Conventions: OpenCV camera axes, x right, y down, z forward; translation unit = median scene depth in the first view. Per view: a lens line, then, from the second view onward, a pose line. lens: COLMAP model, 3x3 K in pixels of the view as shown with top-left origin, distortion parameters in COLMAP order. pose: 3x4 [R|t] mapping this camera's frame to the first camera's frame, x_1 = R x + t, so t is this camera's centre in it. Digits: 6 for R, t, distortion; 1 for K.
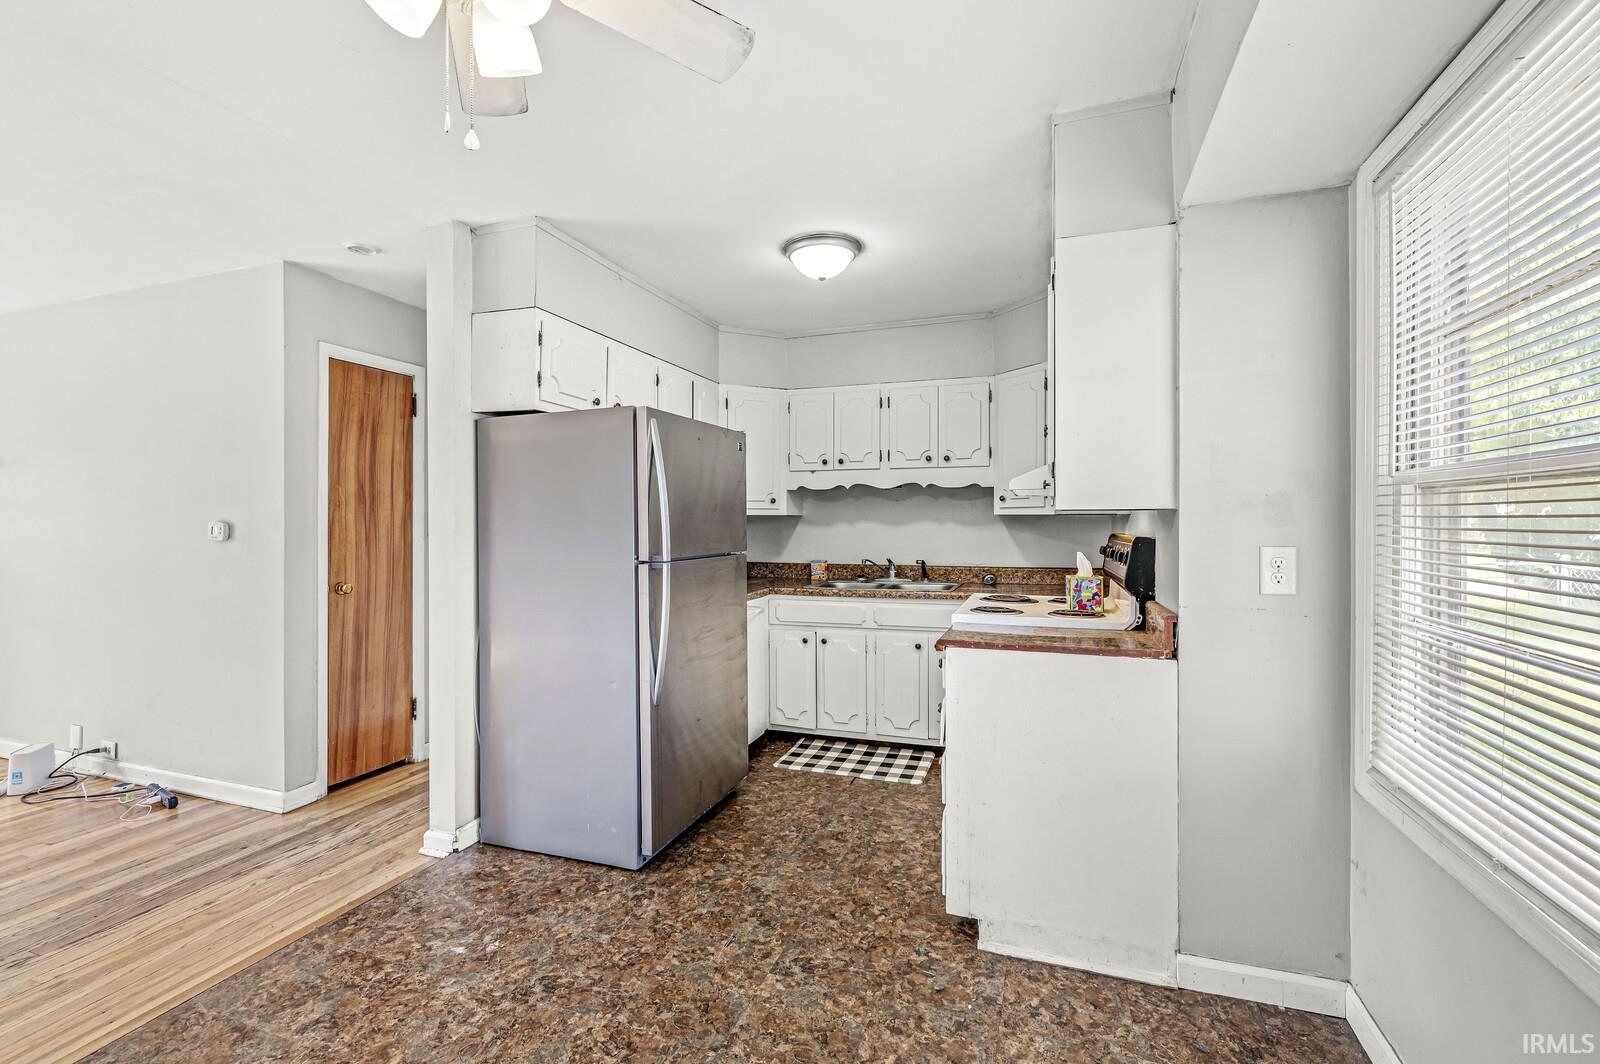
lens RADIAL K [[696.7, 0, 815.9], [0, 696.7, 523.0], [0, 0, 1]] dist [-0.000528, -0.000896]
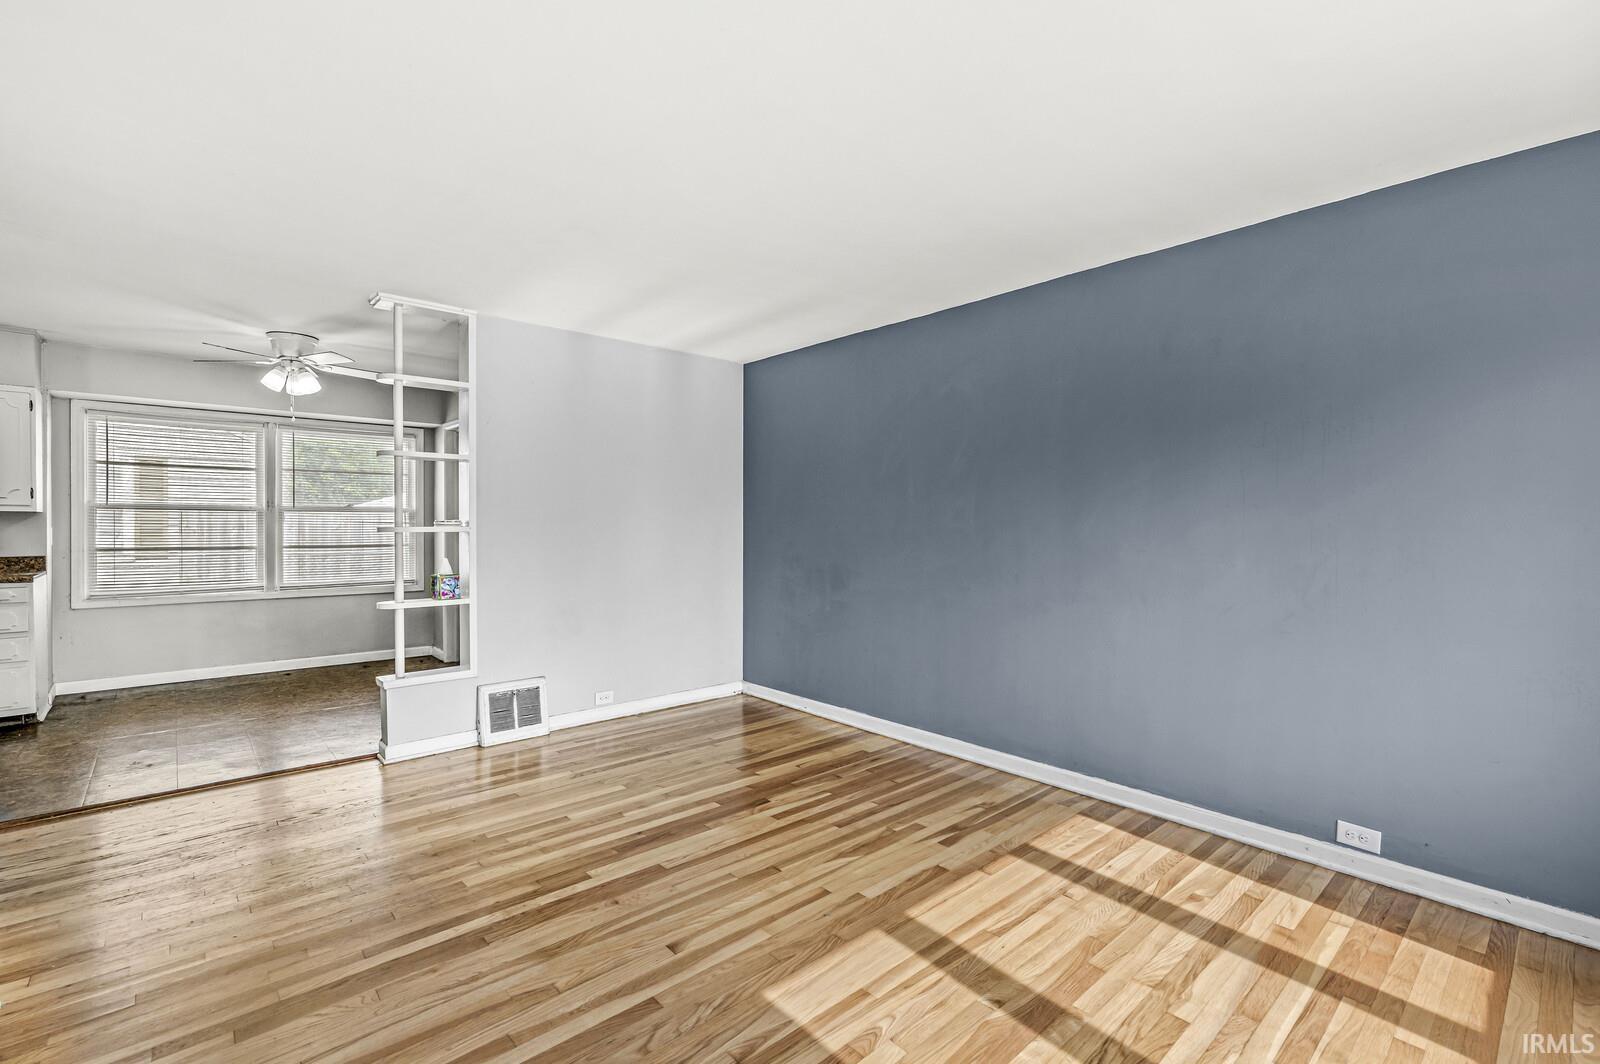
lens RADIAL K [[696.7, 0, 802.7], [0, 696.7, 535.3], [0, 0, 1]] dist [-0.000528, -0.000896]
pose [[-0.874128, -0.013210, 0.485515, -1.596043], [-0.006565, 0.999860, 0.015385, 0.002936], [-0.485650, 0.010261, -0.874093, 0.983152]]
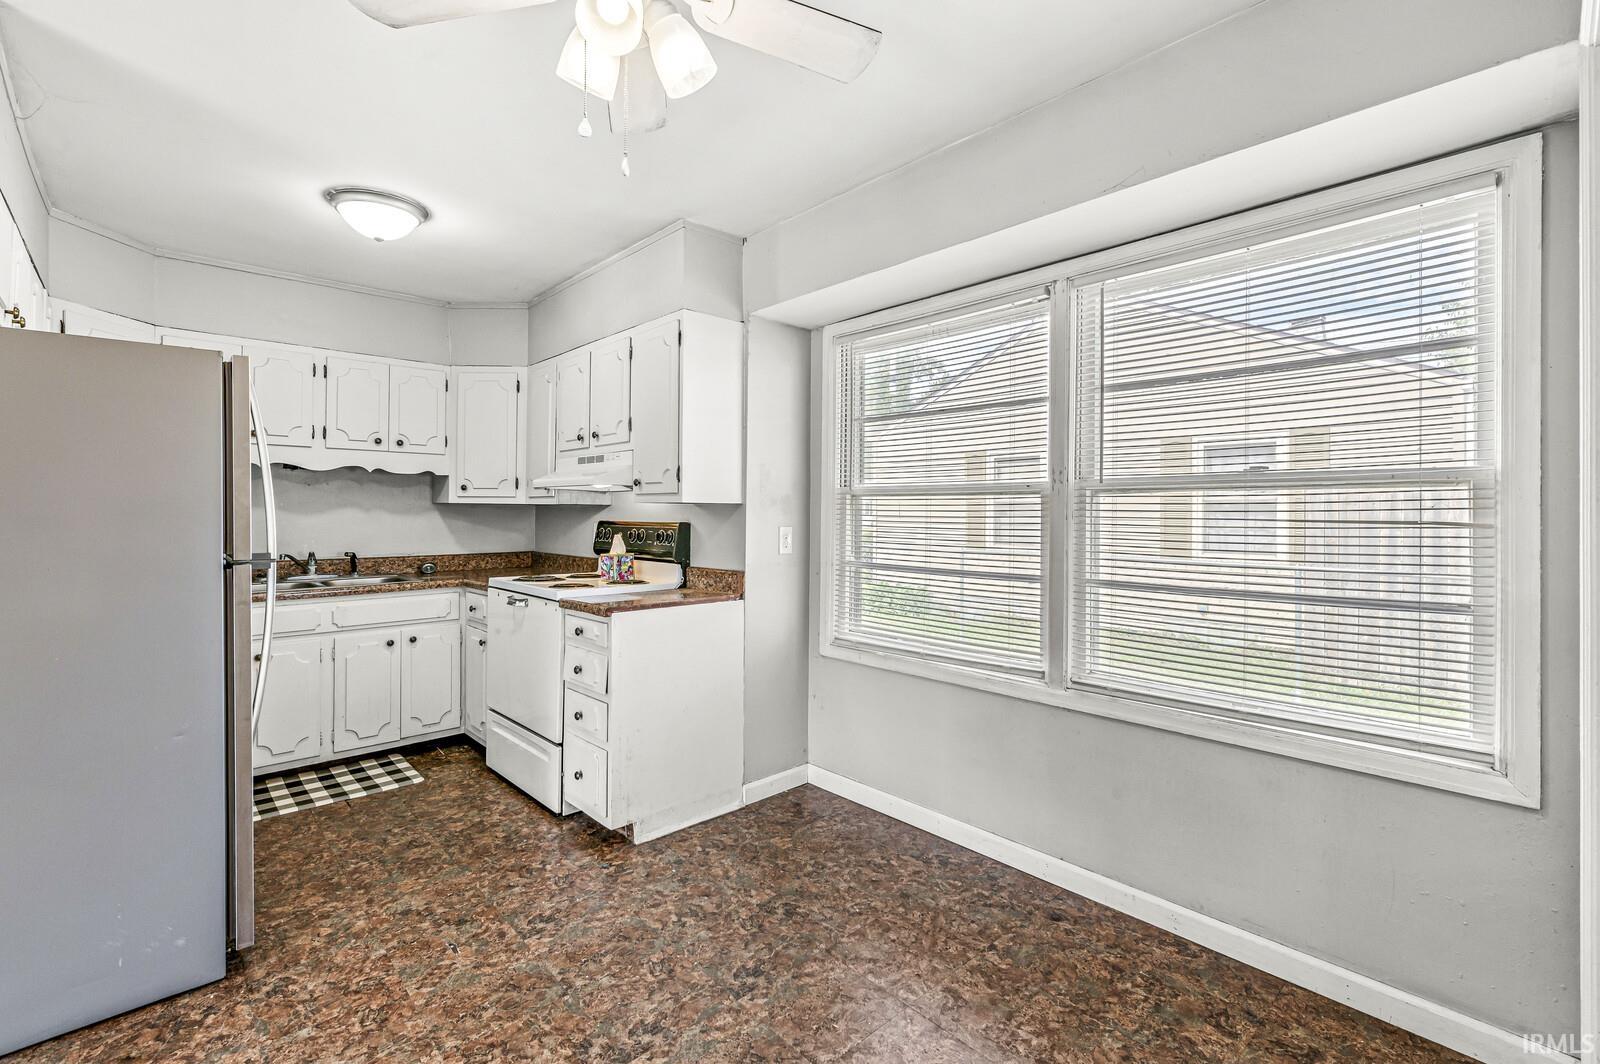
lens RADIAL K [[696.7, 0, 805.4], [0, 696.7, 508.4], [0, 0, 1]] dist [-0.000528, -0.000896]
pose [[0.467580, 0.007434, 0.883919, -0.435334], [-0.004548, 0.999972, -0.006005, -0.000334], [-0.883939, -0.001212, 0.467601, 0.073054]]
